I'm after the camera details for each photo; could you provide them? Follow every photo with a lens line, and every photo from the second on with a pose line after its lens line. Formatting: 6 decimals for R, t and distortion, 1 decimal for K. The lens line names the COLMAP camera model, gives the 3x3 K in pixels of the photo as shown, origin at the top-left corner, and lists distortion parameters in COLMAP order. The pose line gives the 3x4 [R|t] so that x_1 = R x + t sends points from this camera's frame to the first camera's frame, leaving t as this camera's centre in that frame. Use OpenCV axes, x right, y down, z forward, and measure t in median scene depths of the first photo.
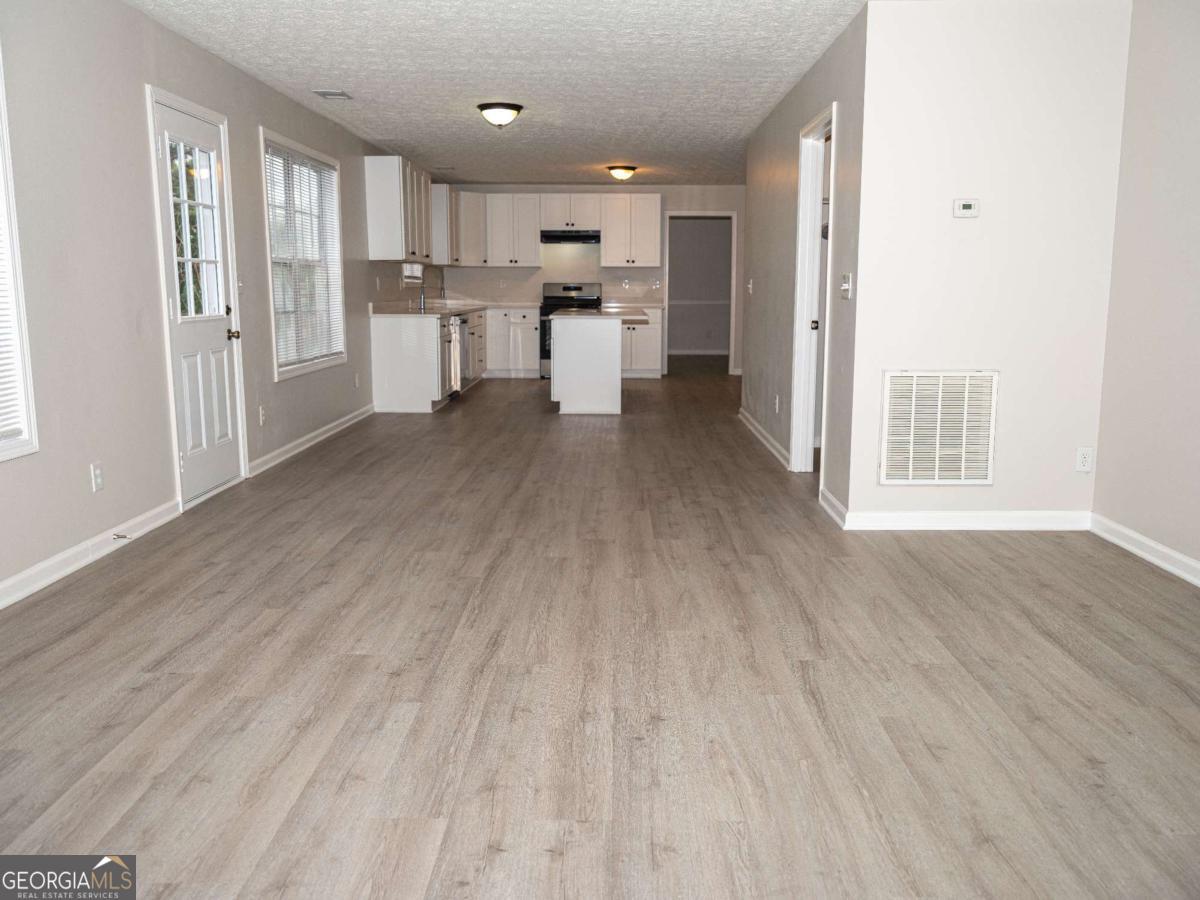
lens RADIAL K [[995.8, 0, 621.8], [0, 995.8, 451.0], [0, 0, 1]] dist [-0.010690, 0.011386]
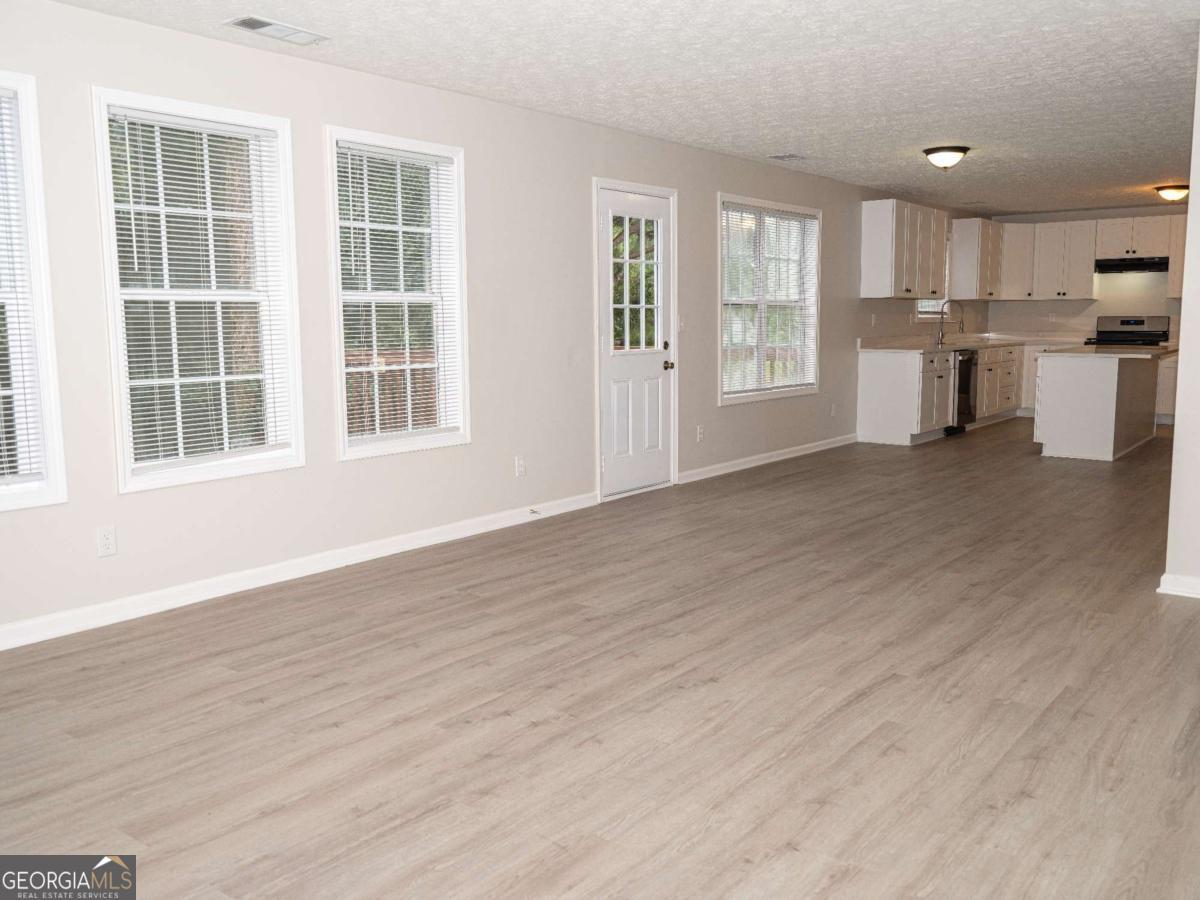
lens RADIAL K [[1043.6, 0, 600.0], [0, 1043.6, 450.0], [0, 0, 1]] dist [-0.006989, 0.007943]
pose [[0.790091, 0.069342, -0.609055, 0.454421], [-0.091384, 0.995802, -0.005173, 0.001375], [0.606140, 0.059745, 0.793111, -0.089181]]
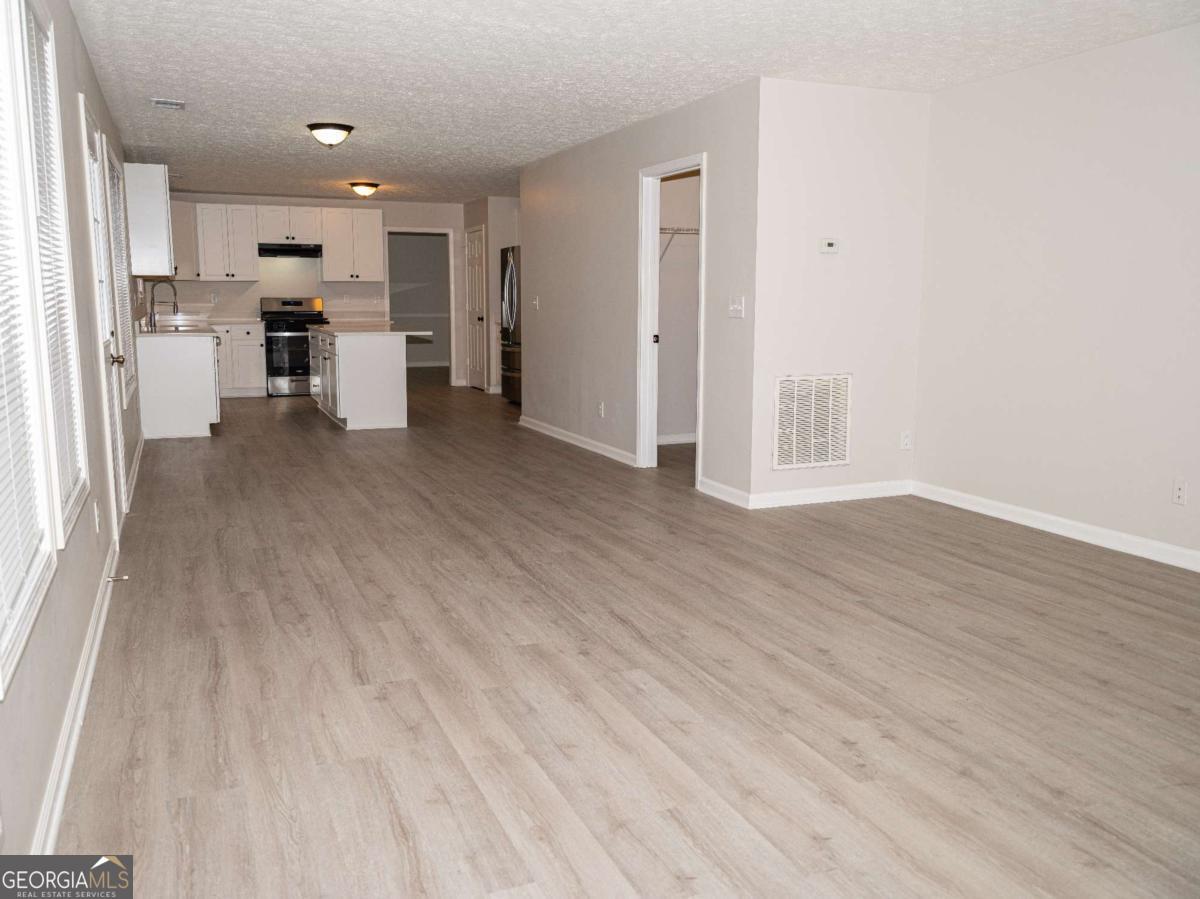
lens RADIAL K [[995.8, 0, 621.8], [0, 995.8, 450.5], [0, 0, 1]] dist [-0.010690, 0.011386]
pose [[0.914857, -0.060390, 0.399236, -0.456957], [0.064185, 0.997930, 0.003869, -0.007421], [-0.398643, 0.022085, 0.916840, -0.052986]]
